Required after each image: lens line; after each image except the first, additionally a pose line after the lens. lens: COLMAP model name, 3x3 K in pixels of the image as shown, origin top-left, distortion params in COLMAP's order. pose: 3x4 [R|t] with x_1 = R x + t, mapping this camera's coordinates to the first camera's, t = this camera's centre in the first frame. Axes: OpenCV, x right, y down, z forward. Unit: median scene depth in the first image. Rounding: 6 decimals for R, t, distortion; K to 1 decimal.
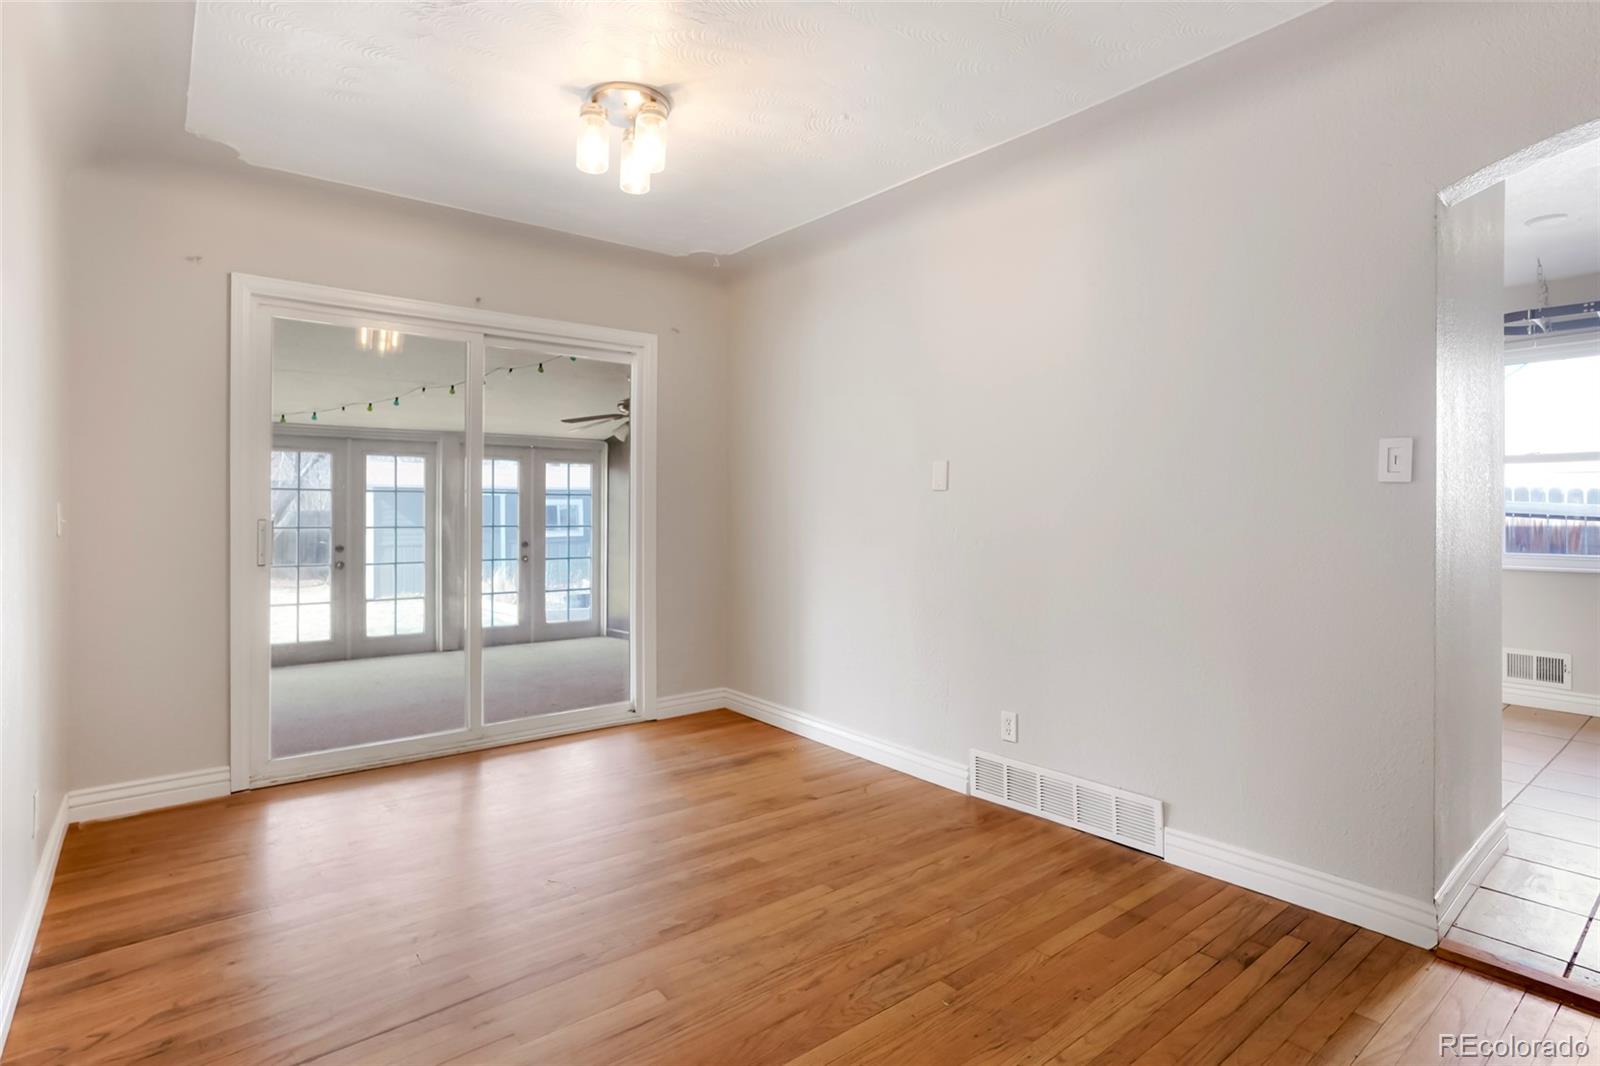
lens RADIAL K [[786.9, 0, 795.1], [0, 786.9, 528.4], [0, 0, 1]] dist [-0.024356, 0.002925]
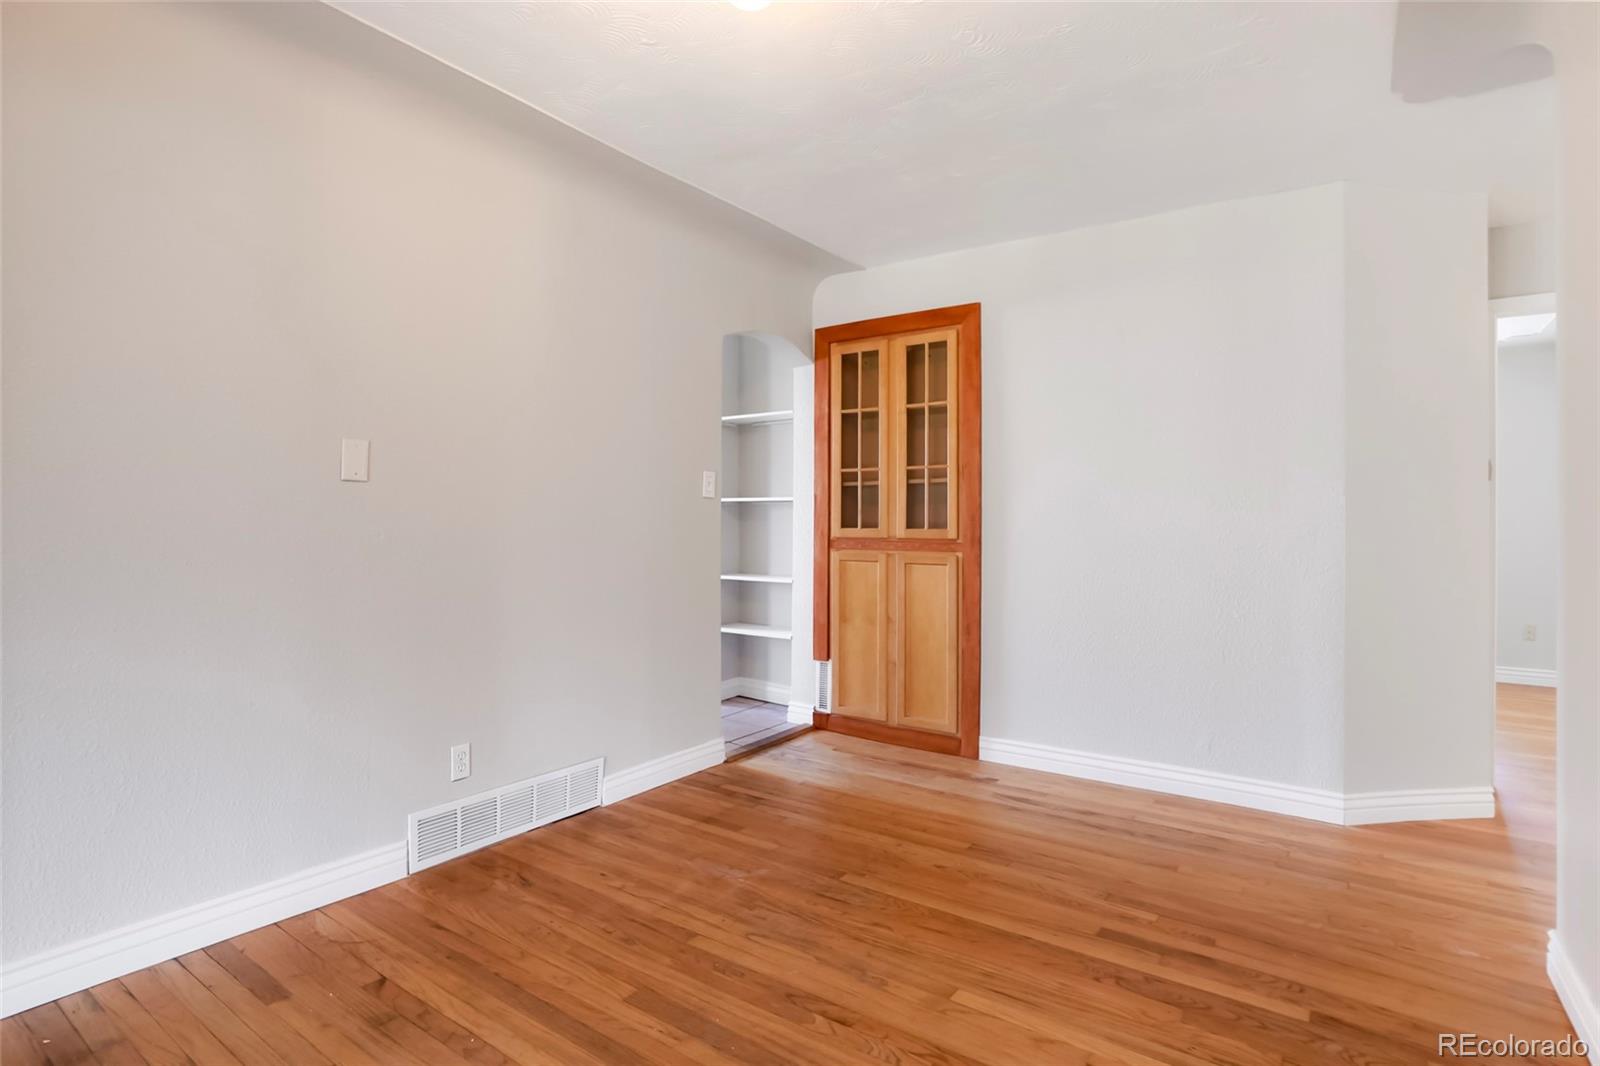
lens RADIAL K [[786.9, 0, 800.5], [0, 786.9, 524.2], [0, 0, 1]] dist [-0.024356, 0.002925]
pose [[-0.243471, -0.007863, 0.969876, -0.778128], [0.008101, 0.999916, 0.010140, -0.016544], [-0.969874, 0.010326, -0.243387, 1.013716]]
